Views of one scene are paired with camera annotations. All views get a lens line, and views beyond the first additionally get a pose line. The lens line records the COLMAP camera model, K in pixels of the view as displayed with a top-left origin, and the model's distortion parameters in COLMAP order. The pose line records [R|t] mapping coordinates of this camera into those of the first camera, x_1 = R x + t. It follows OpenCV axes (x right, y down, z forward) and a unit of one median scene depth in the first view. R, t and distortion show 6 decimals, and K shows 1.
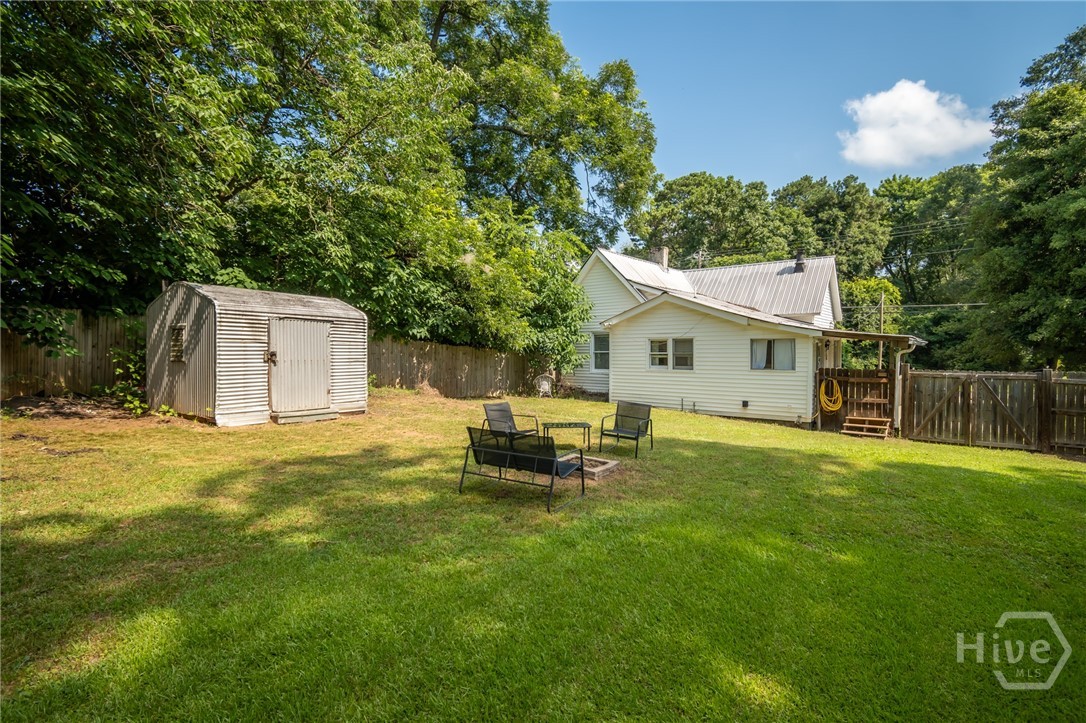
lens RADIAL K [[519.6, 0, 546.7], [0, 519.6, 360.0], [0, 0, 1]] dist [0.006483, -0.004182]
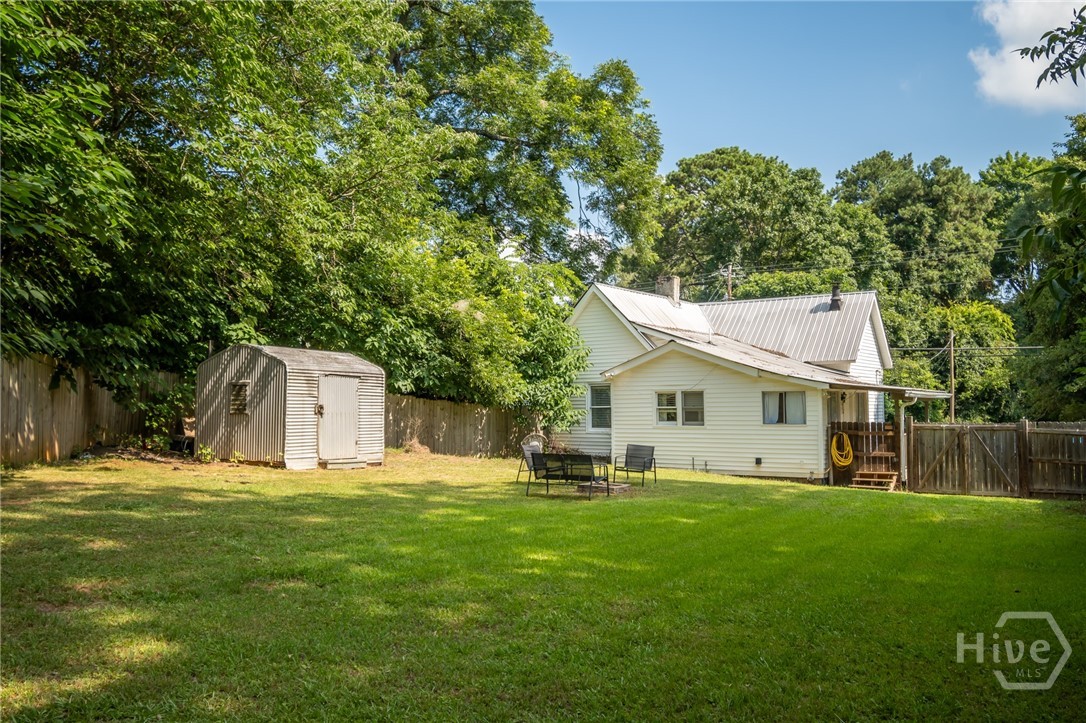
lens RADIAL K [[916.4, 0, 540.2], [0, 916.4, 360.8], [0, 0, 1]] dist [0.005776, -0.004594]
pose [[0.998157, -0.000647, 0.060683, -0.093192], [0.004967, 0.997459, -0.071072, 0.017058], [-0.060483, 0.071243, 0.995624, -0.538398]]
